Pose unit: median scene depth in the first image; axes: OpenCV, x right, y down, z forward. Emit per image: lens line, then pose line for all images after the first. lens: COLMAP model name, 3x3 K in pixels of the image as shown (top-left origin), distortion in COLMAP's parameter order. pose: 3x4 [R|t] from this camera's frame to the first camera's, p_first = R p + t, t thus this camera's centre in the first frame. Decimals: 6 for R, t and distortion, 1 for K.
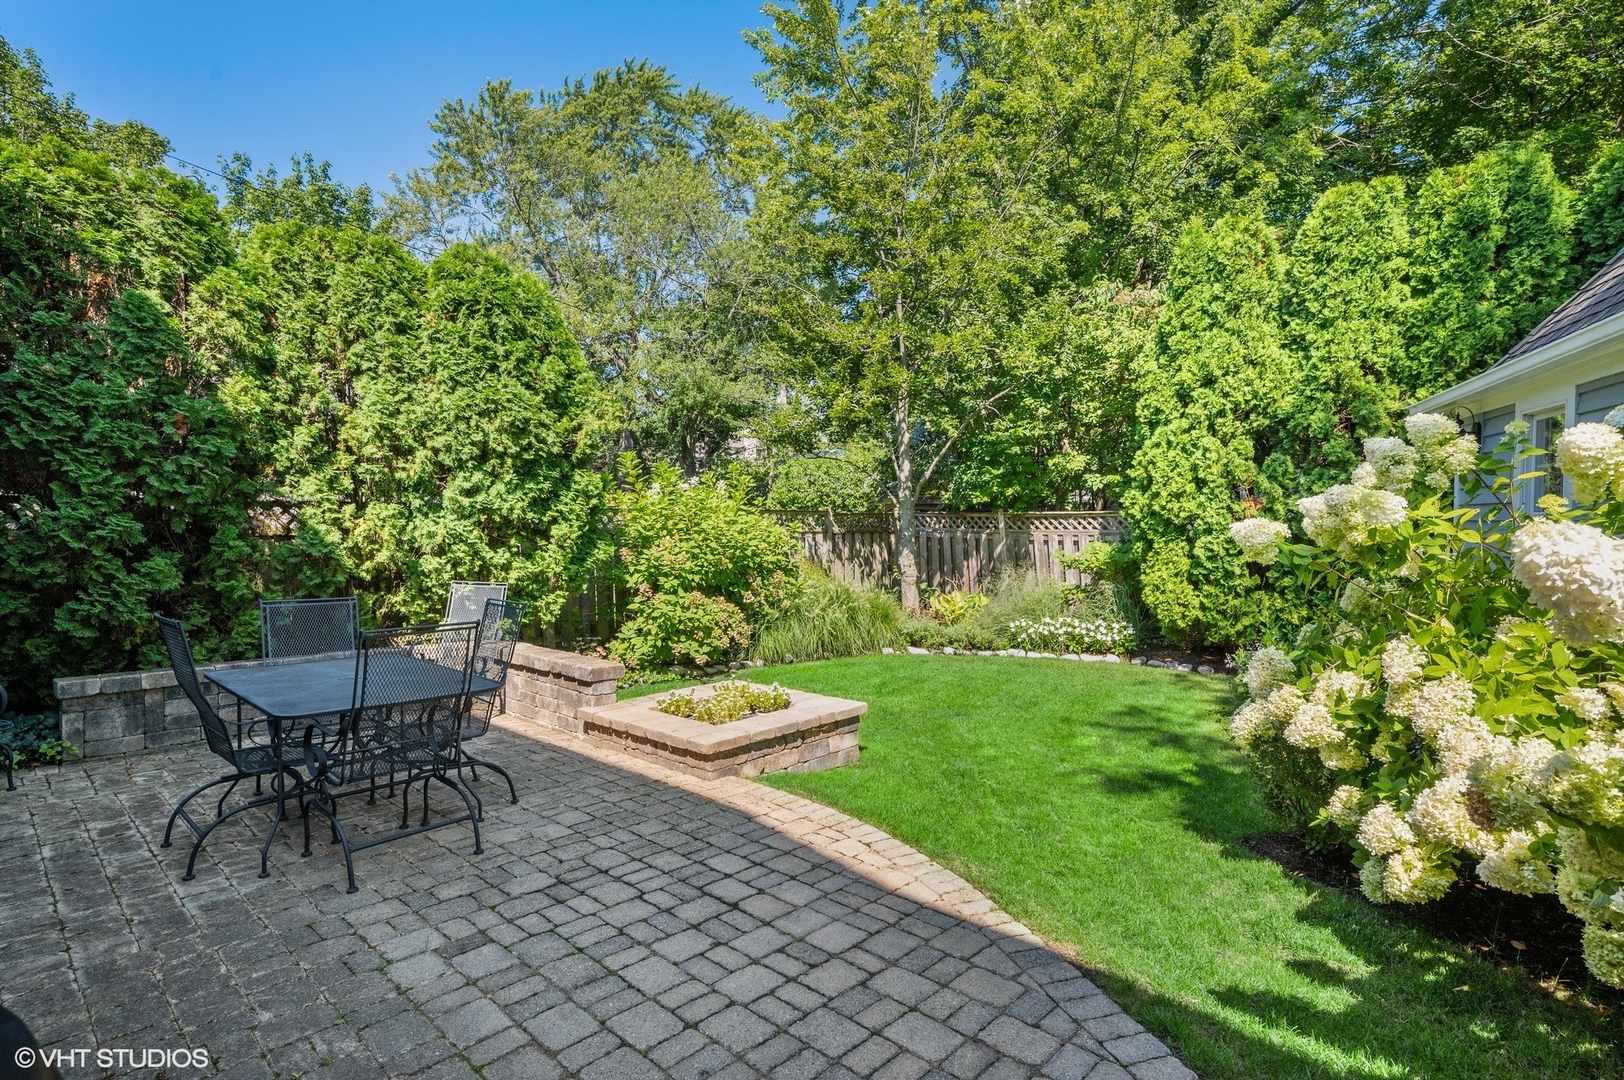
lens RADIAL K [[840.4, 0, 812.0], [0, 840.4, 540.0], [0, 0, 1]] dist [0.001188, 0.000151]
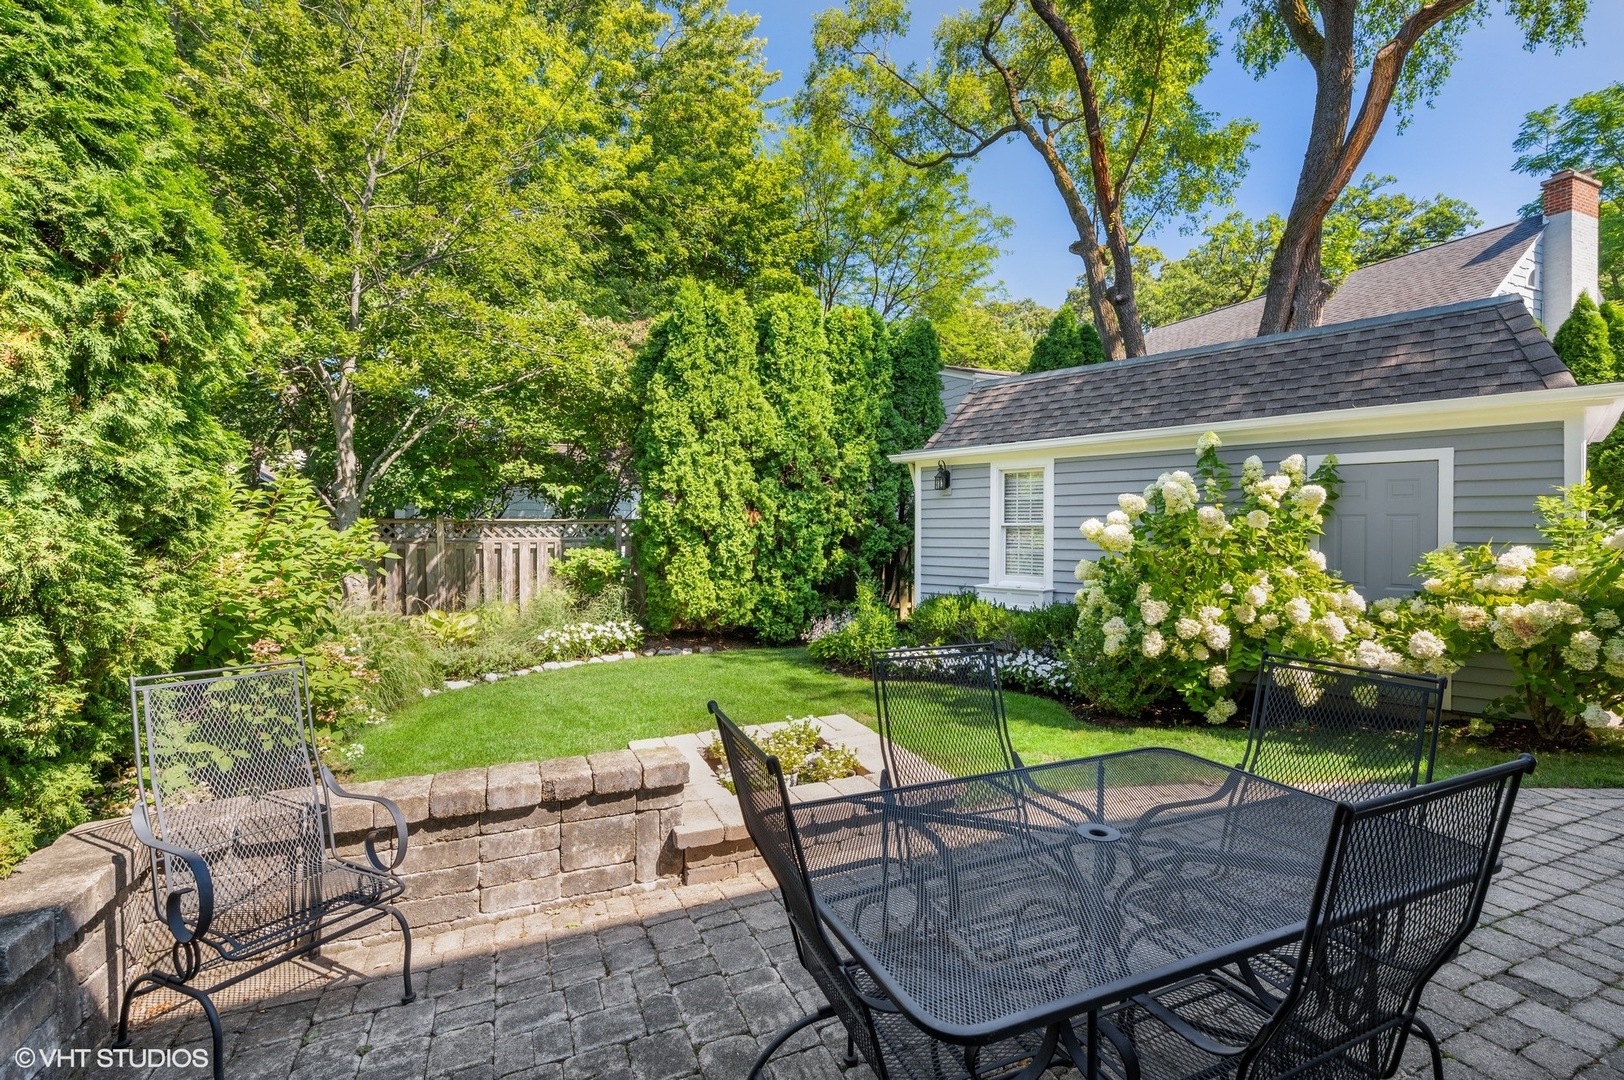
lens RADIAL K [[733.5, 0, 812.0], [0, 733.5, 540.0], [0, 0, 1]] dist [-0.000195, 0.000001]
pose [[0.373271, -0.012424, 0.927639, -0.475831], [0.022672, 0.999734, 0.004267, -0.006770], [-0.927445, 0.019439, 0.373454, 0.465708]]
